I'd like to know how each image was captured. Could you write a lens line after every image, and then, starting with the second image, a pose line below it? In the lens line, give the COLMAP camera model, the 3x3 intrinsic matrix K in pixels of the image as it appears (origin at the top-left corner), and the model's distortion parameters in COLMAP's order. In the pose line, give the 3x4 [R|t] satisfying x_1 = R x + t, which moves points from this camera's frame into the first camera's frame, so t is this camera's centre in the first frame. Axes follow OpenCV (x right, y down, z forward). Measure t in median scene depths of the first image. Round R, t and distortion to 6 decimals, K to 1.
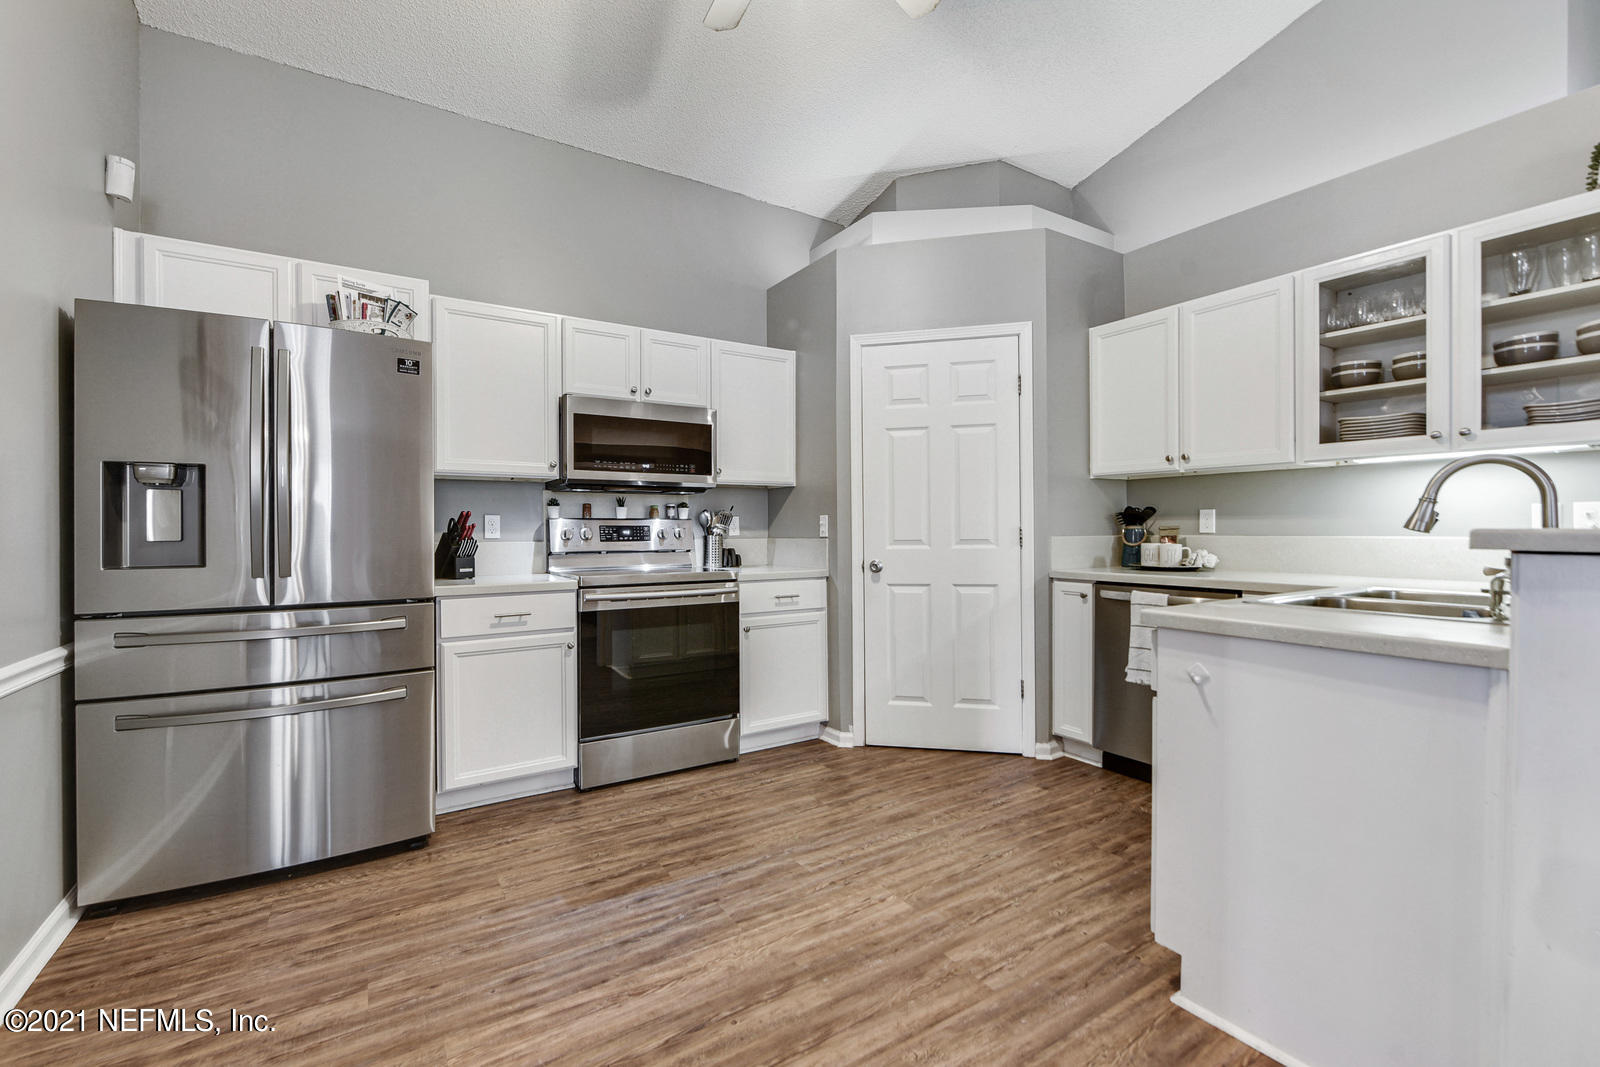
lens RADIAL K [[687.7, 0, 800.0], [0, 687.7, 533.5], [0, 0, 1]] dist [-0.003171, -0.000443]
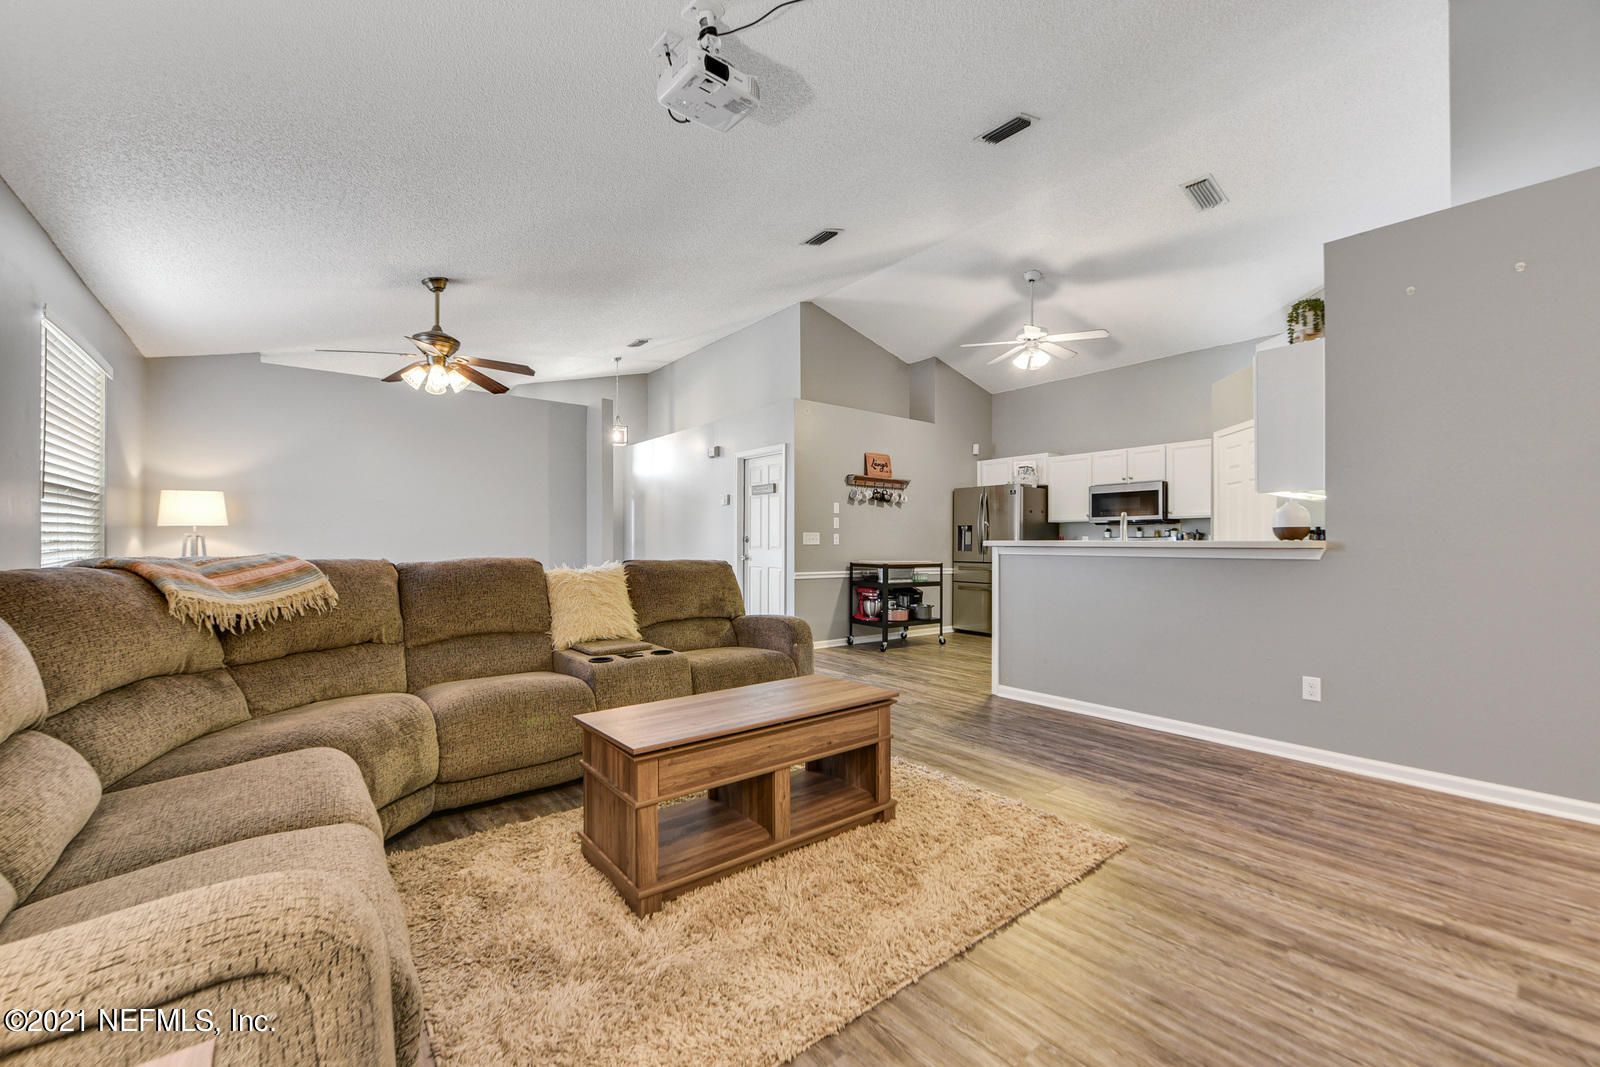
lens RADIAL K [[638.3, 0, 781.3], [0, 638.3, 535.4], [0, 0, 1]] dist [0.001018, -0.003792]
pose [[0.092071, -0.009341, -0.995709, 1.776702], [-0.011813, 0.999875, -0.010472, 0.007831], [0.995682, 0.012727, 0.091950, -0.291358]]
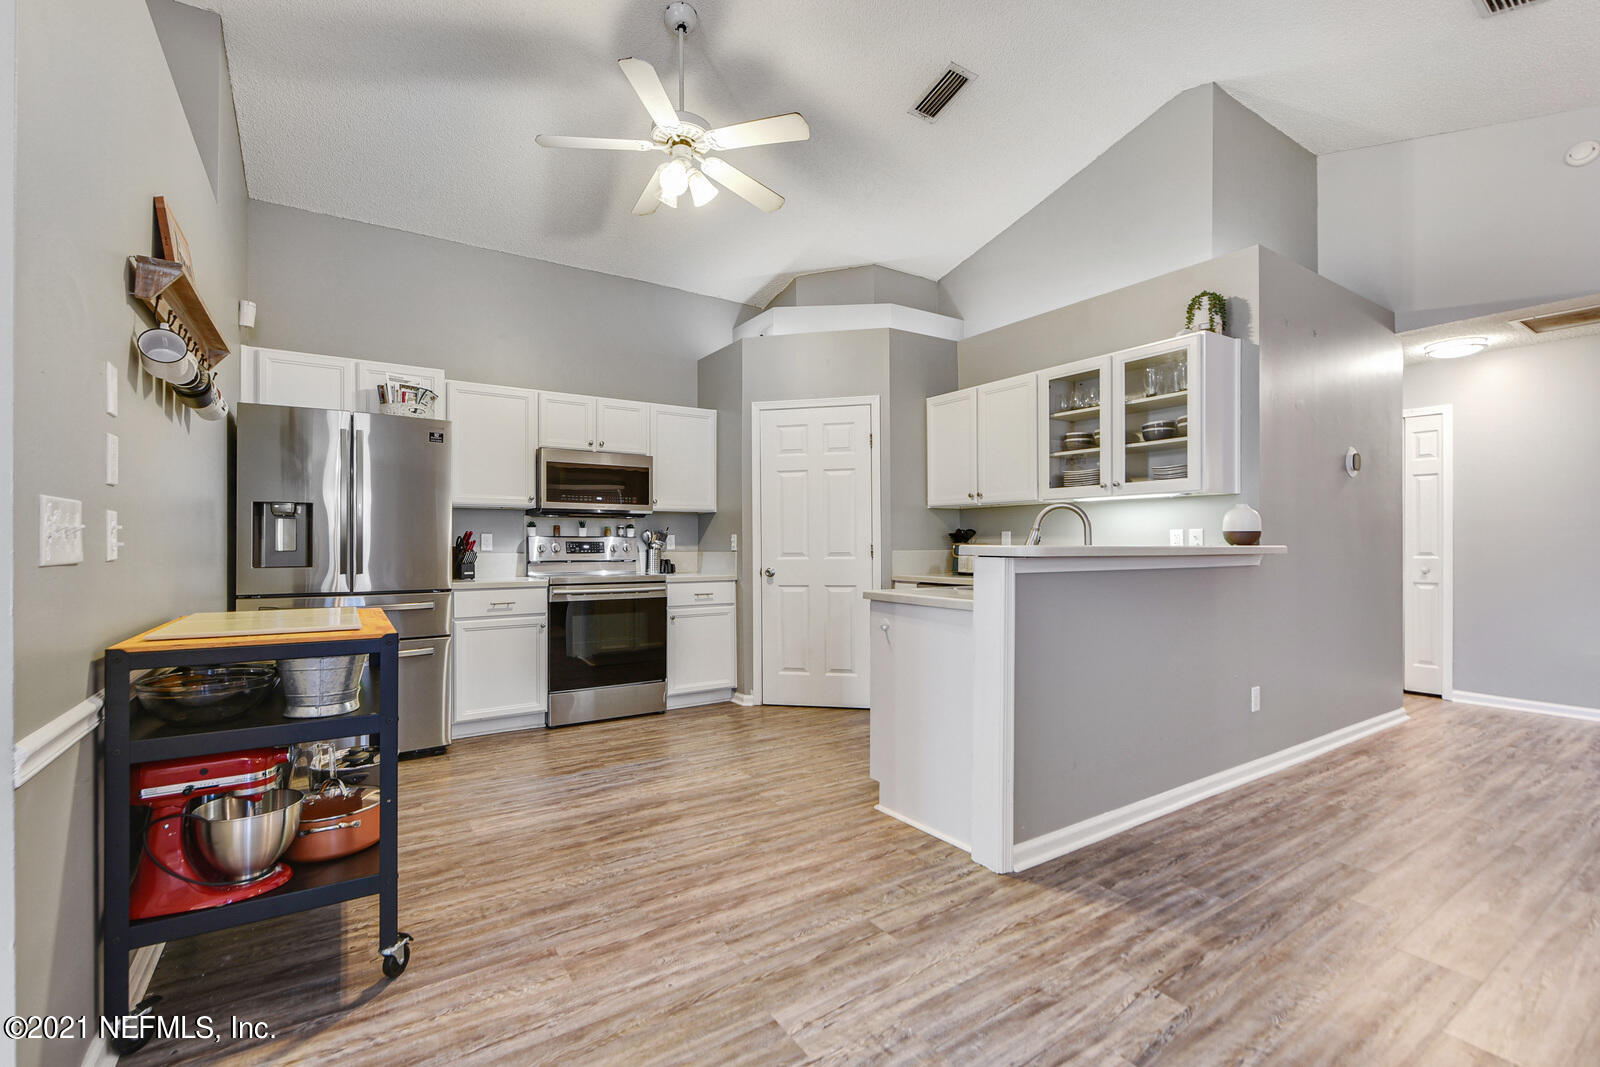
lens RADIAL K [[692.6, 0, 791.8], [0, 692.6, 546.5], [0, 0, 1]] dist [0.000793, -0.000096]
pose [[0.999921, 0.003185, 0.012168, 0.152219], [-0.003128, 0.999984, -0.004660, 0.003316], [-0.012182, 0.004621, 0.999915, -0.411310]]
